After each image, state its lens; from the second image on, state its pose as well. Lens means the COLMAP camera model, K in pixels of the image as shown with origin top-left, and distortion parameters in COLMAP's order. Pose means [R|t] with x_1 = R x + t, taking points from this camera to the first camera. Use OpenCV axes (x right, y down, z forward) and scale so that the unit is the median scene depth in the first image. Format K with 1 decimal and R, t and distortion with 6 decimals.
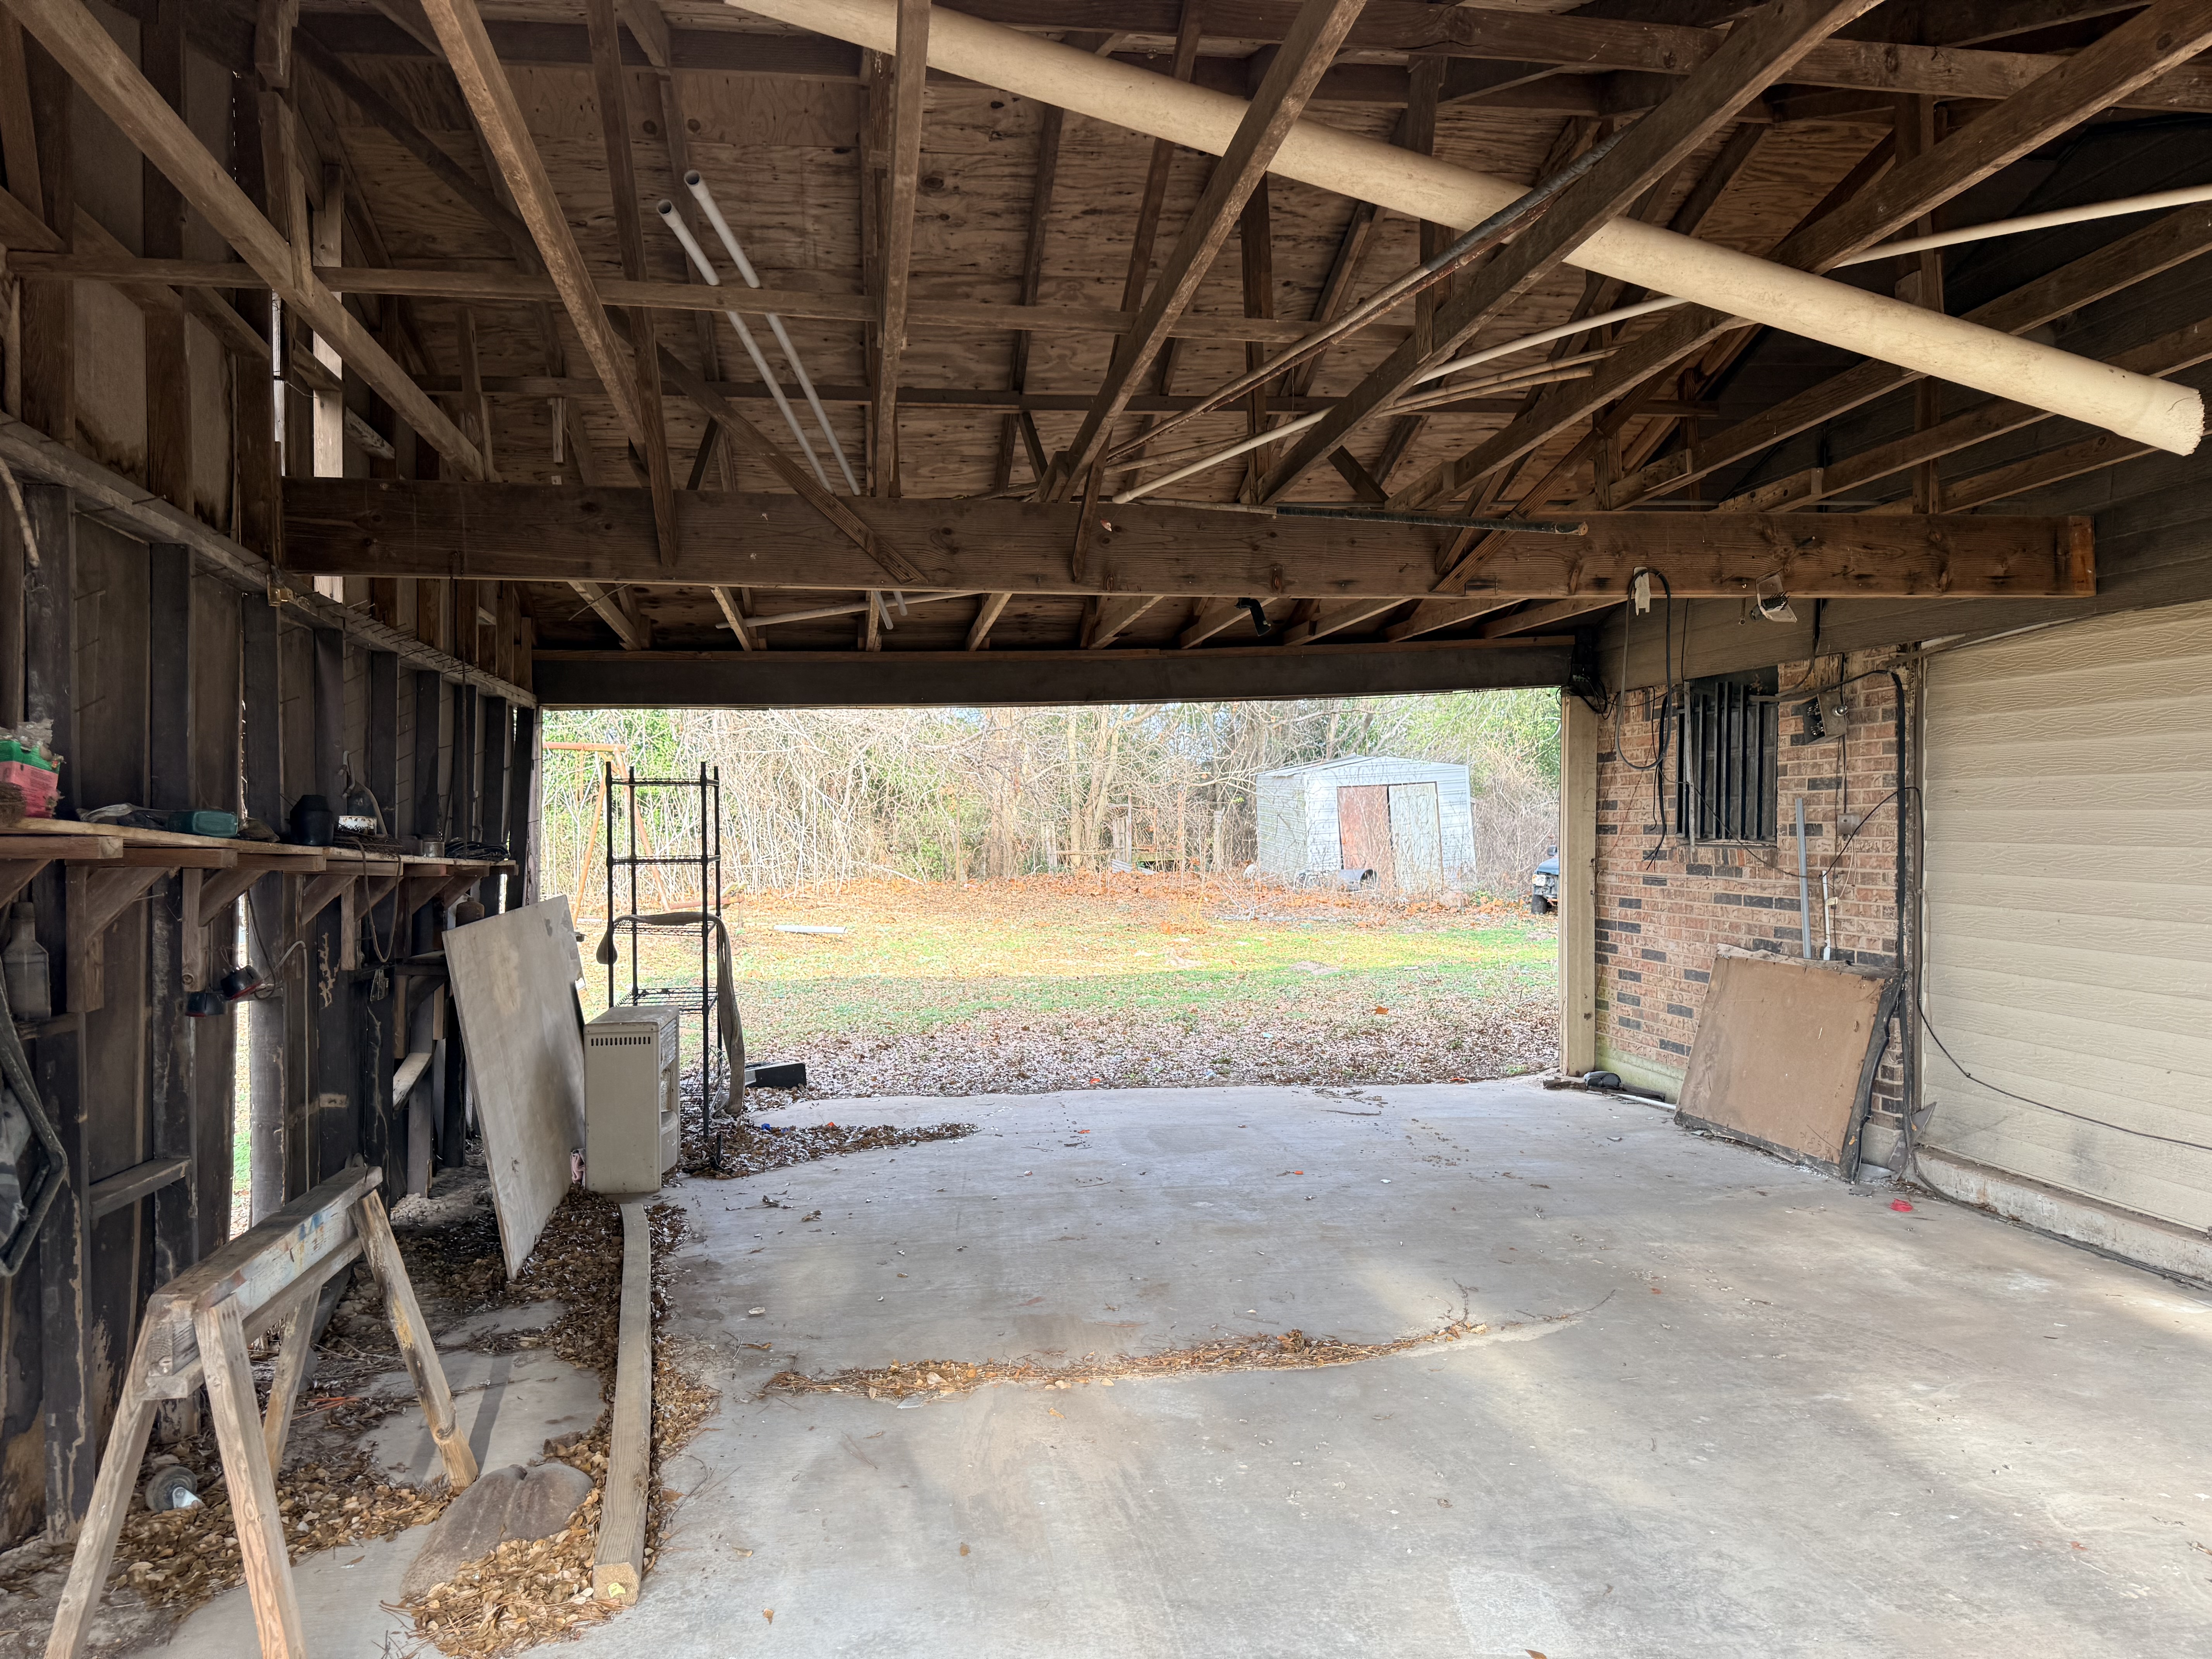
lens RADIAL K [[1571.9, 0, 1106.0], [0, 1571.9, 829.5], [0, 0, 1]] dist [0.072603, -0.092718]
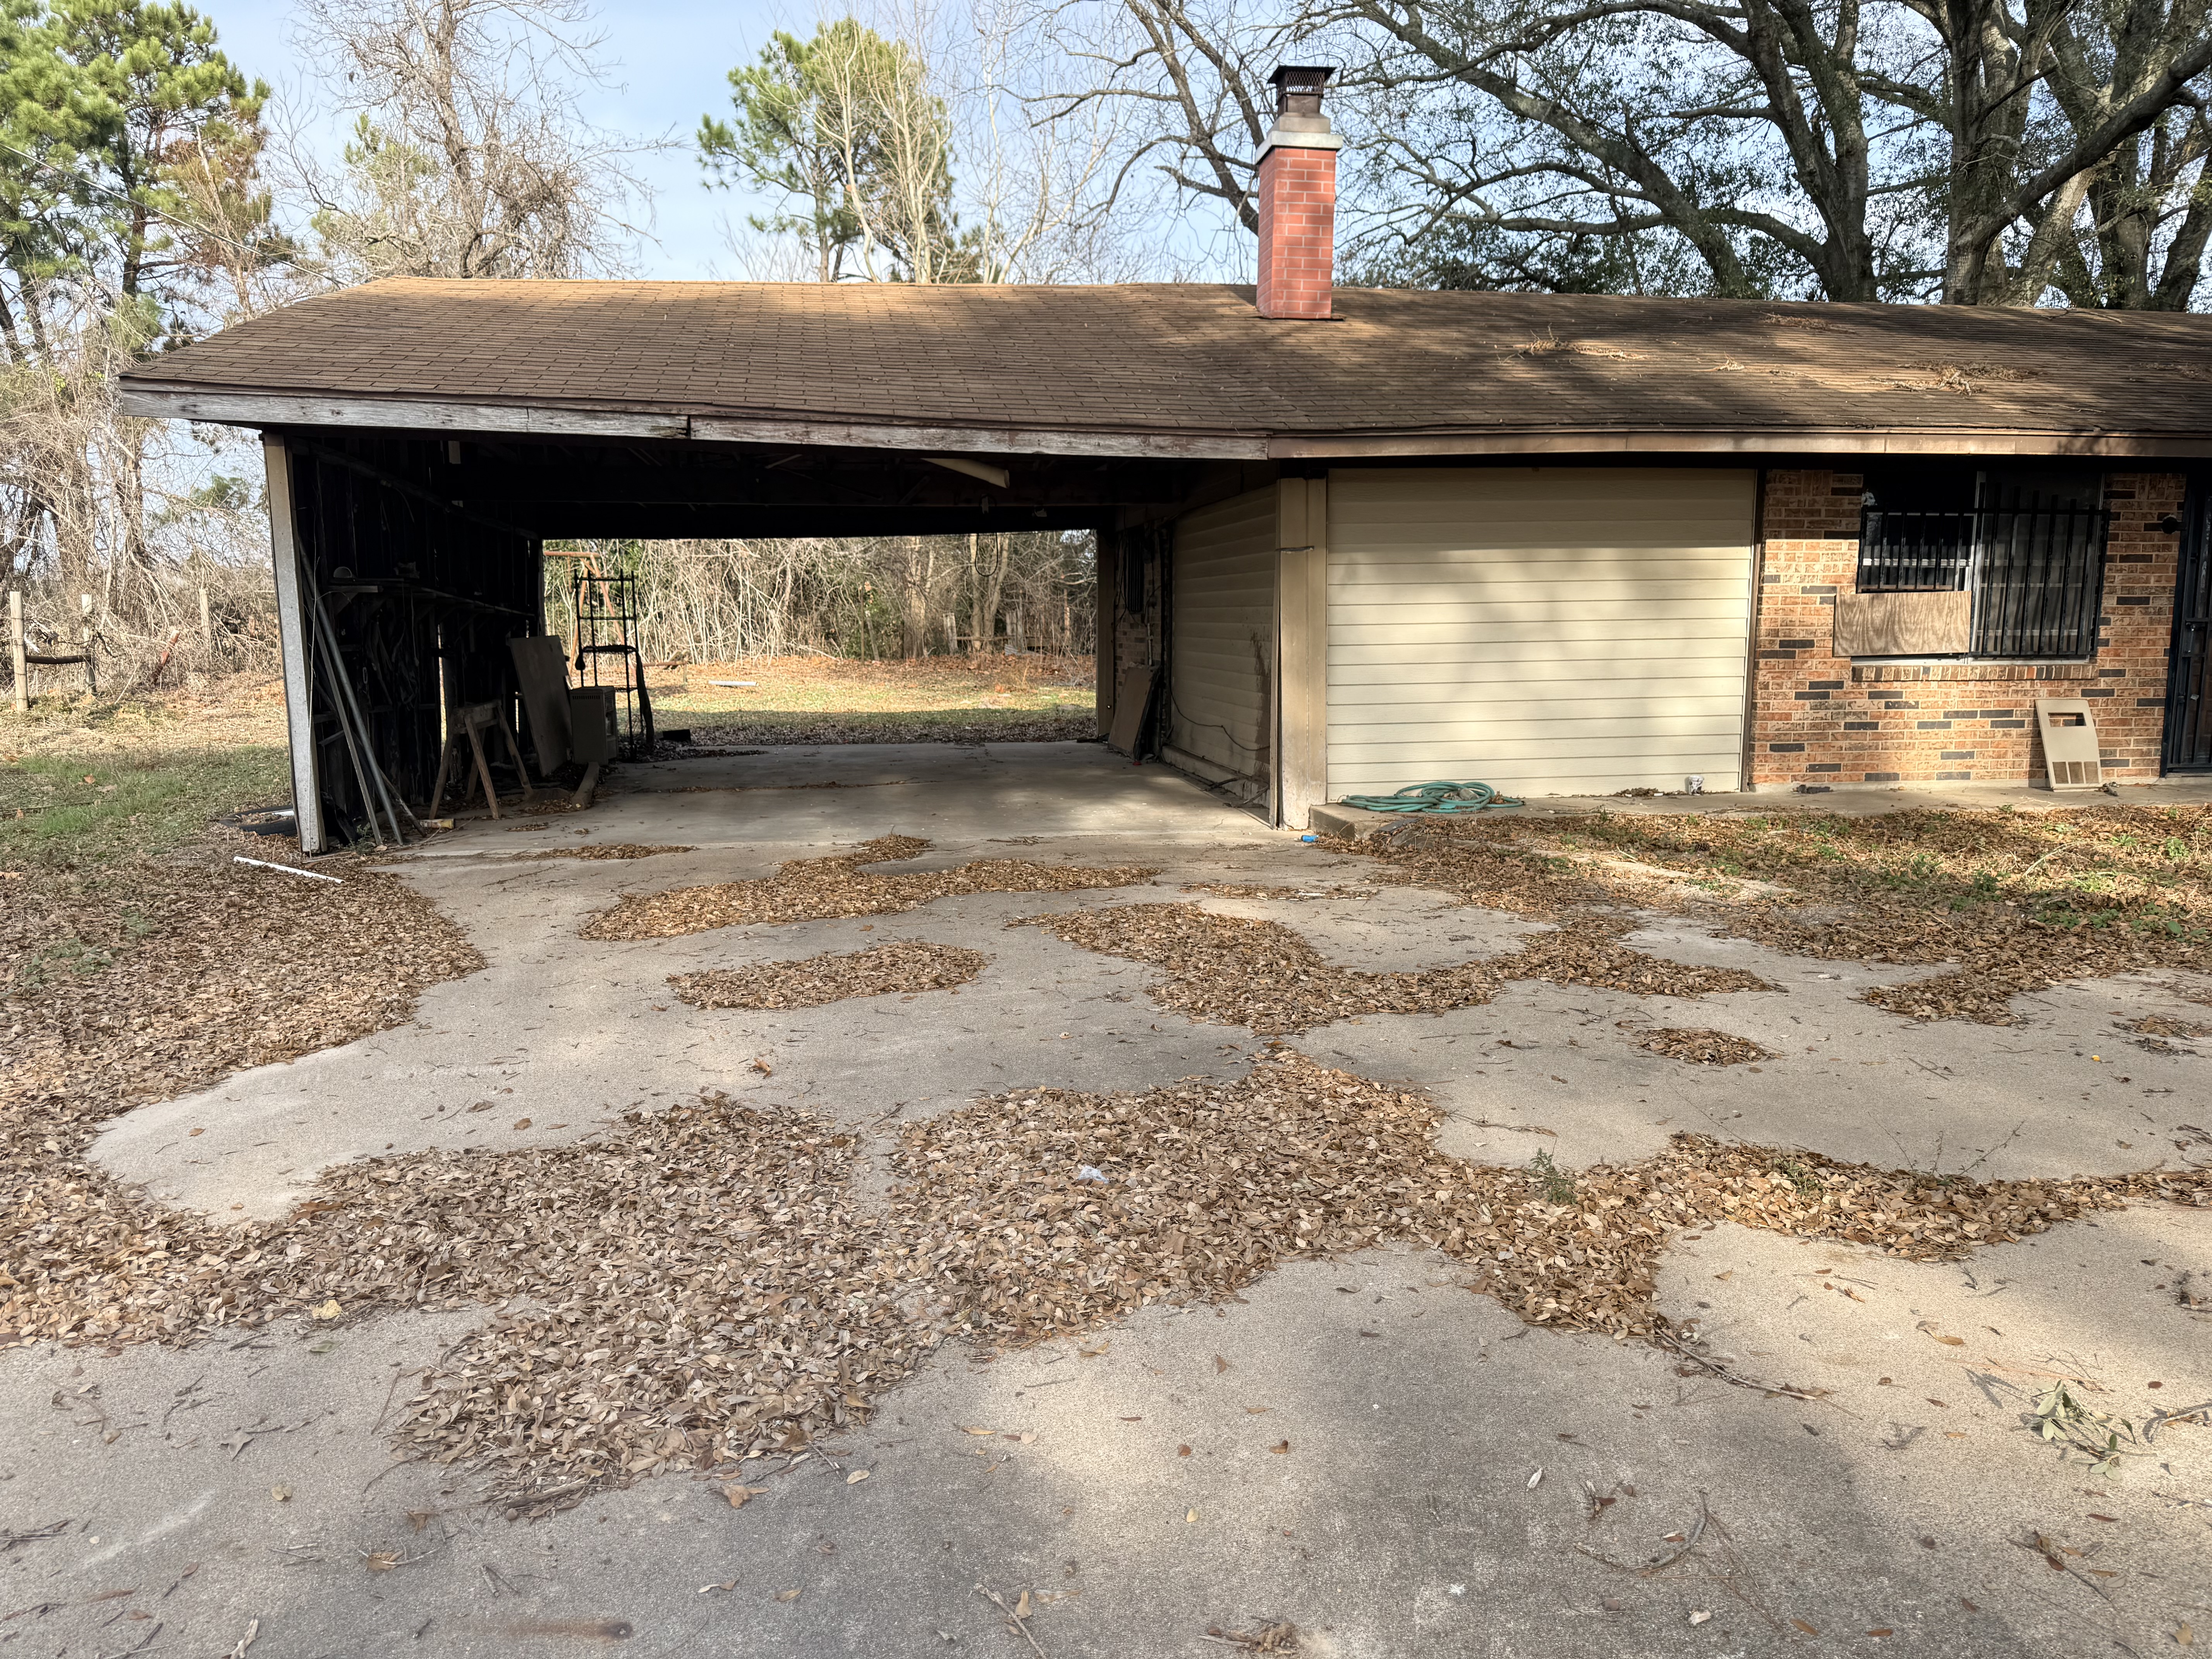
lens RADIAL K [[1562.0, 0, 1069.8], [0, 1562.0, 804.9], [0, 0, 1]] dist [0.143151, -0.191222]
pose [[0.999748, 0.002851, -0.022285, 0.351330], [-0.000336, 0.993701, 0.112063, 0.029460], [0.022464, -0.112027, 0.993451, -1.002461]]
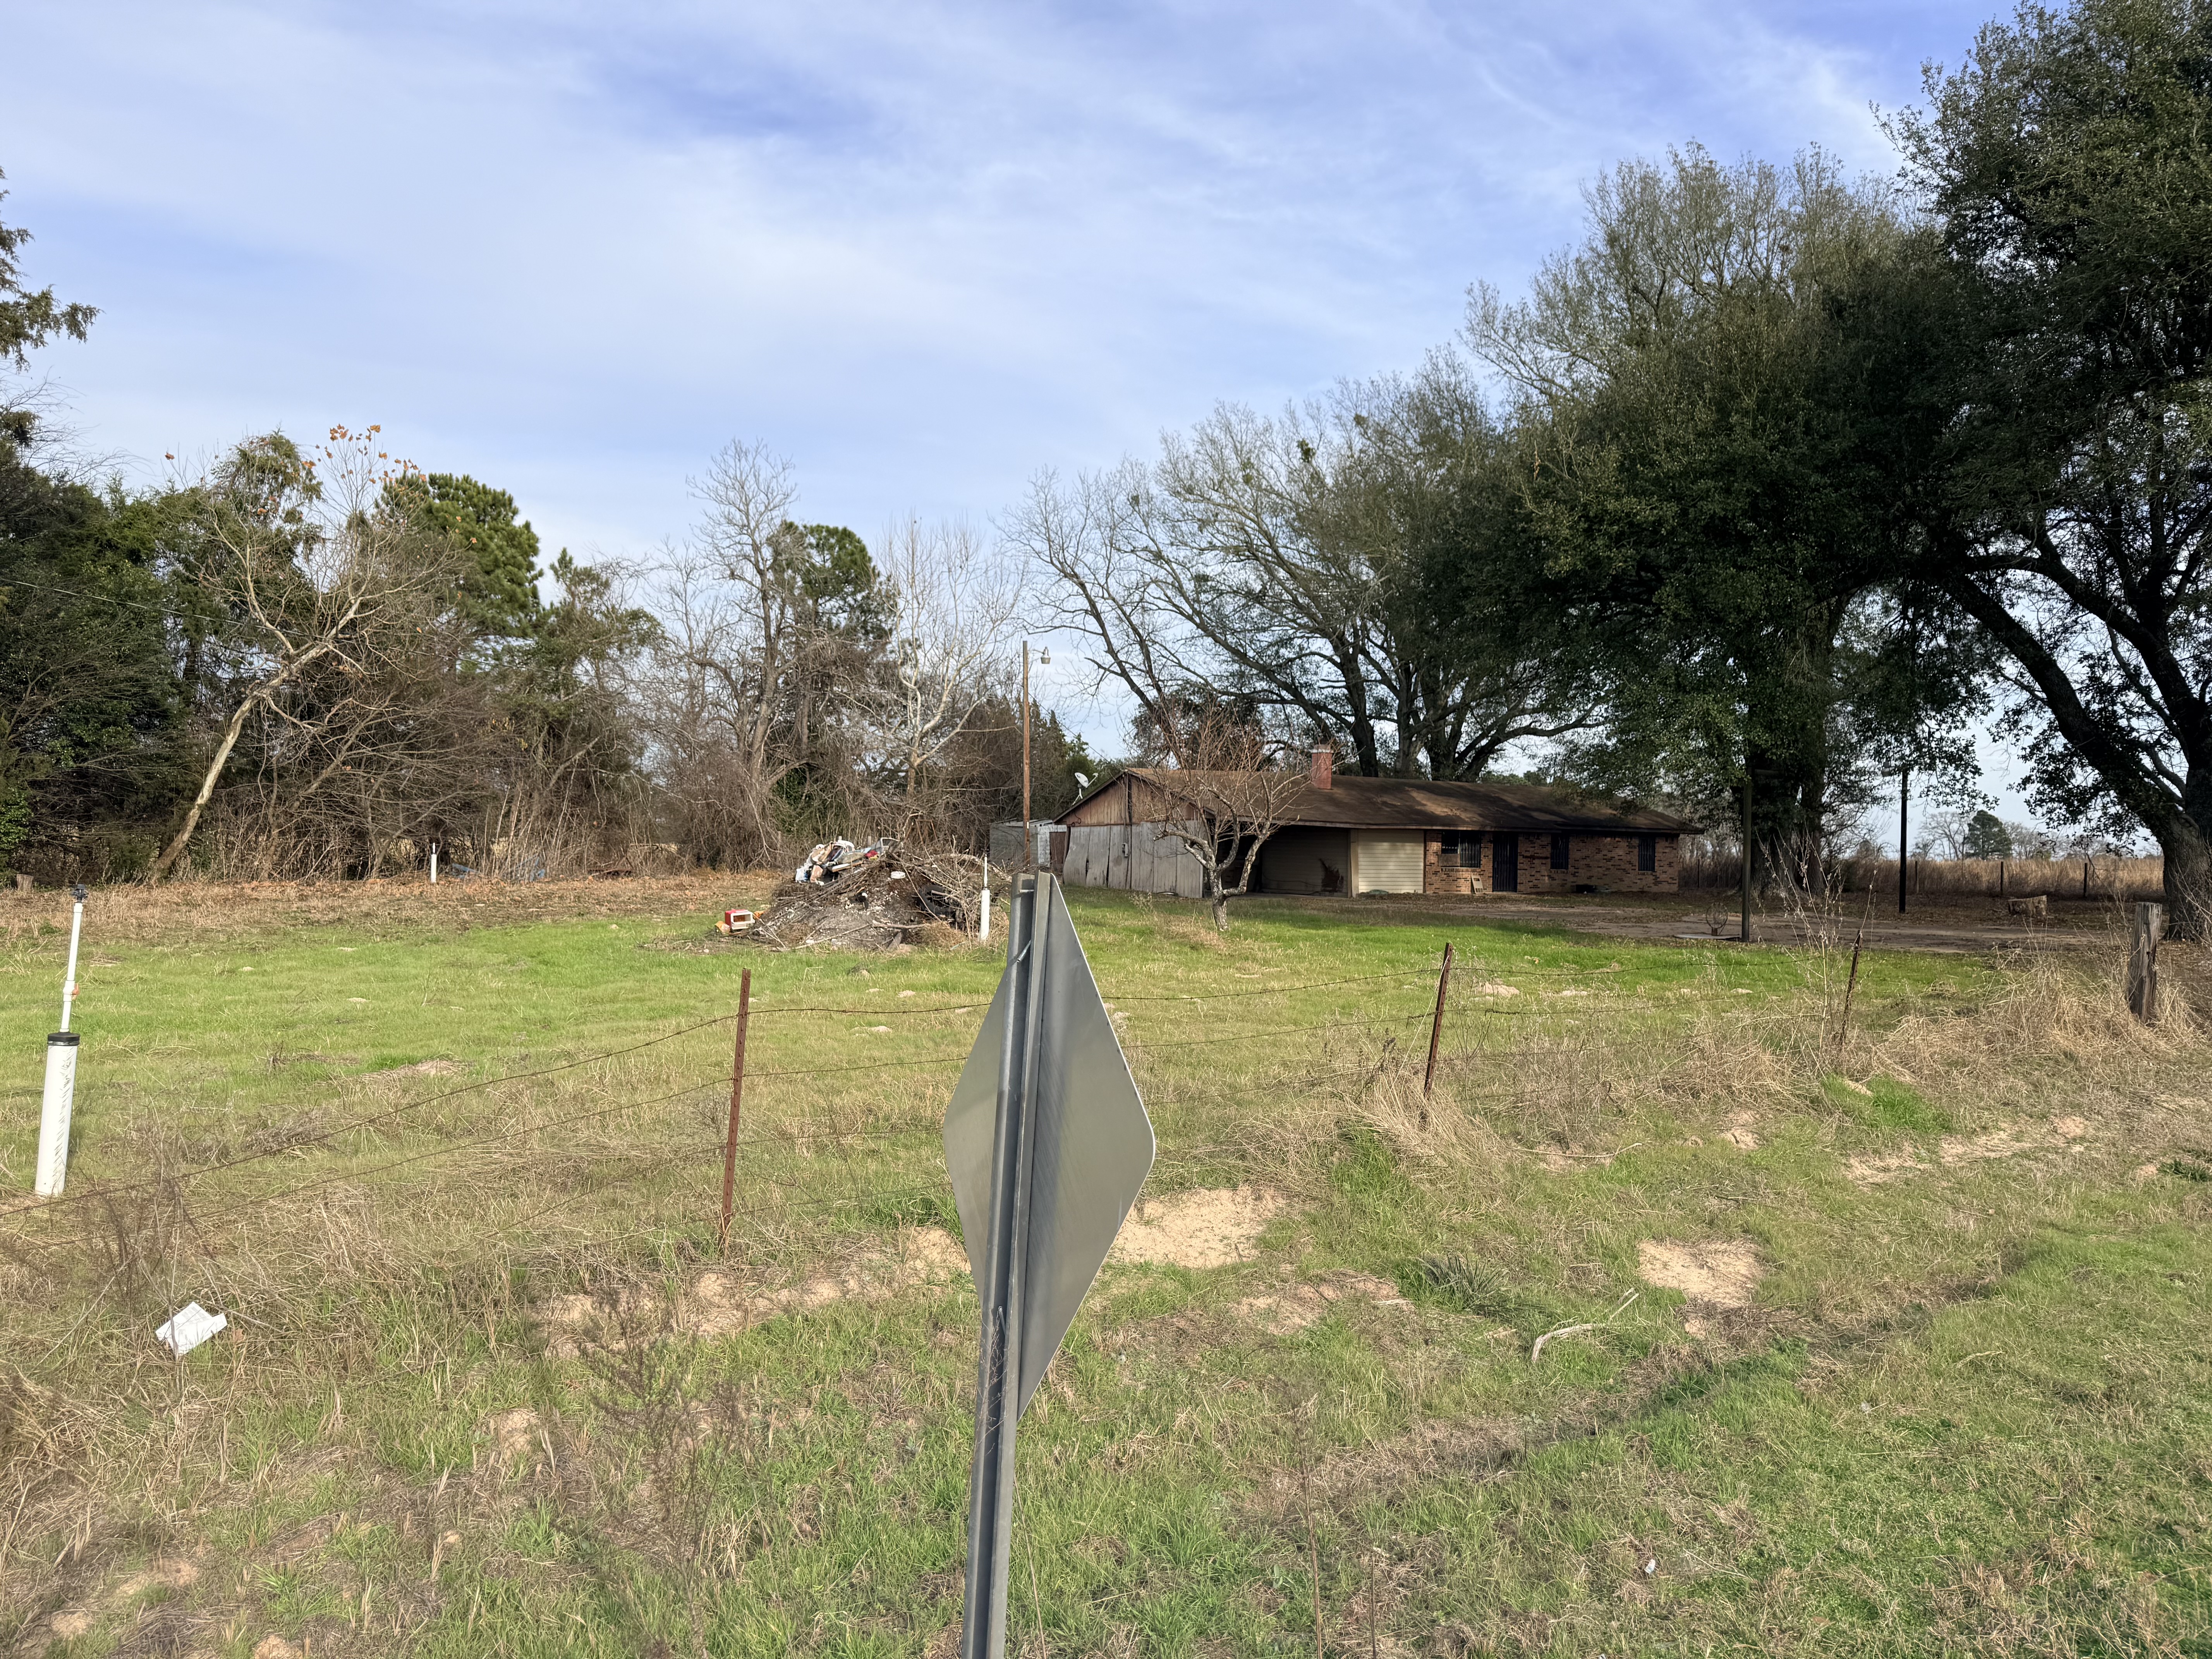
lens RADIAL K [[1571.9, 0, 1106.0], [0, 1571.9, 829.5], [0, 0, 1]] dist [0.072603, -0.092718]
pose [[0.916551, 0.031082, 0.398708, -2.744334], [-0.025193, 0.999482, -0.020003, 0.069758], [-0.399123, 0.008289, 0.916860, -4.868240]]
